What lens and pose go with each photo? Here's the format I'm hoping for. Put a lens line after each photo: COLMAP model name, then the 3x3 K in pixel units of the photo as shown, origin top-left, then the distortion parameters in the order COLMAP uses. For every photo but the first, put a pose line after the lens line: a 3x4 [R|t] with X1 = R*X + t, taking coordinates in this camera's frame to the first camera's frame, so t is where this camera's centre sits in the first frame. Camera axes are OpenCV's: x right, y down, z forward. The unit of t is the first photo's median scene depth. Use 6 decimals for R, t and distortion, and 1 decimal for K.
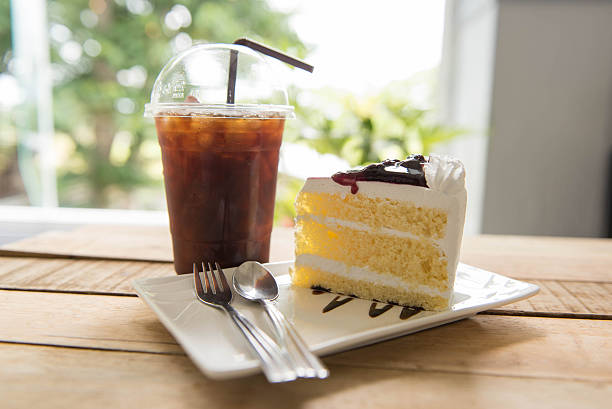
lens RADIAL K [[522.4, 0, 308.2], [0, 522.4, 211.2], [0, 0, 1]] dist [-0.014361, -0.004237]
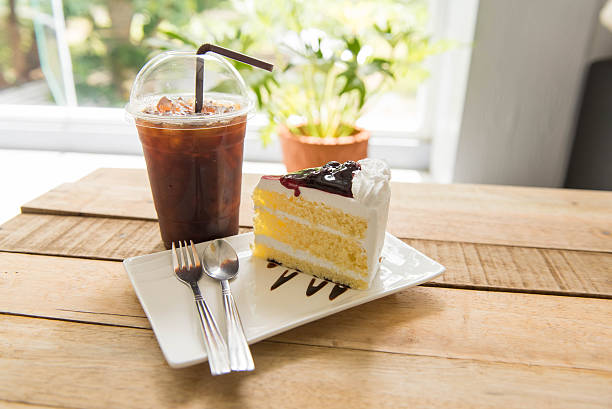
lens RADIAL K [[478.9, 0, 306.0], [0, 478.9, 204.5], [0, 0, 1]] dist [-0.019228, -0.009977]
pose [[0.999760, 0.008948, -0.019998, 0.131607], [-0.004157, 0.973688, 0.227847, -0.269315], [0.021510, -0.227709, 0.973492, -0.092402]]
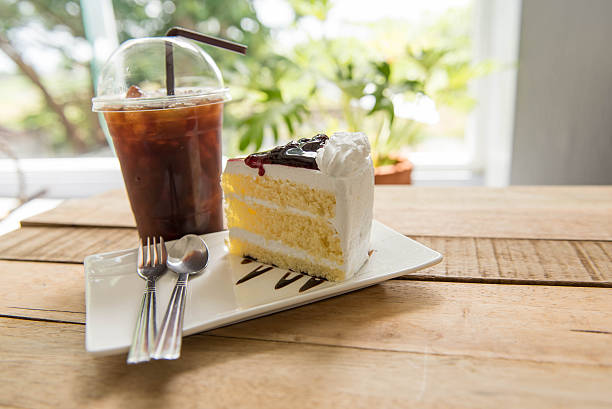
lens RADIAL K [[478.9, 0, 306.0], [0, 478.9, 204.5], [0, 0, 1]] dist [-0.019228, -0.009977]
pose [[0.988520, -0.034437, -0.147112, 0.322528], [0.052814, 0.991013, 0.122898, -0.091531], [0.141557, -0.129256, 0.981455, 0.029614]]
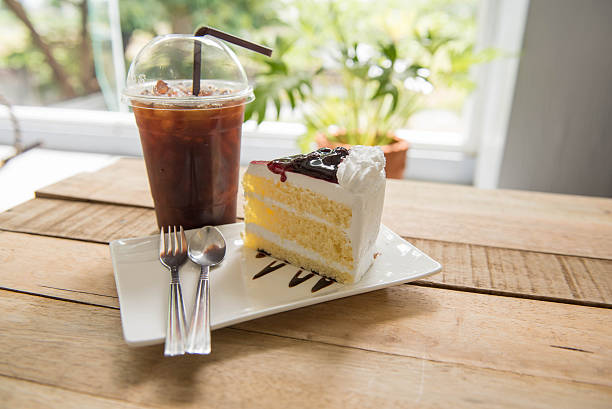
lens RADIAL K [[478.9, 0, 306.0], [0, 478.9, 204.5], [0, 0, 1]] dist [-0.019228, -0.009977]
pose [[0.991626, 0.047608, -0.120049, 0.268987], [-0.022832, 0.979557, 0.199867, -0.198164], [0.127110, -0.195453, 0.972441, -0.043177]]
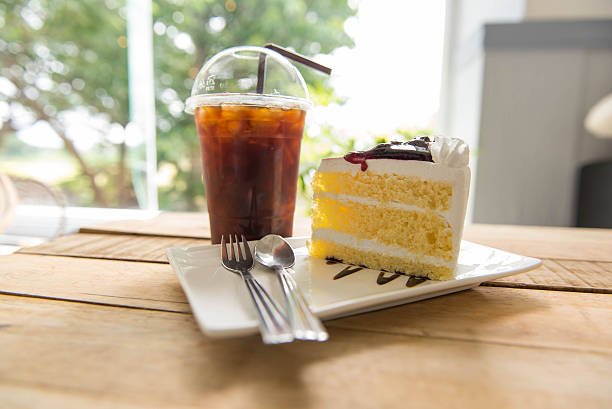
lens RADIAL K [[377.7, 0, 309.0], [0, 377.7, 206.2], [0, 0, 1]] dist [-0.017898, -0.001586]
pose [[0.996498, 0.006676, -0.083356, 0.040065], [-0.009261, 0.999487, -0.030666, 0.064967], [0.083108, 0.031331, 0.996048, 0.208414]]
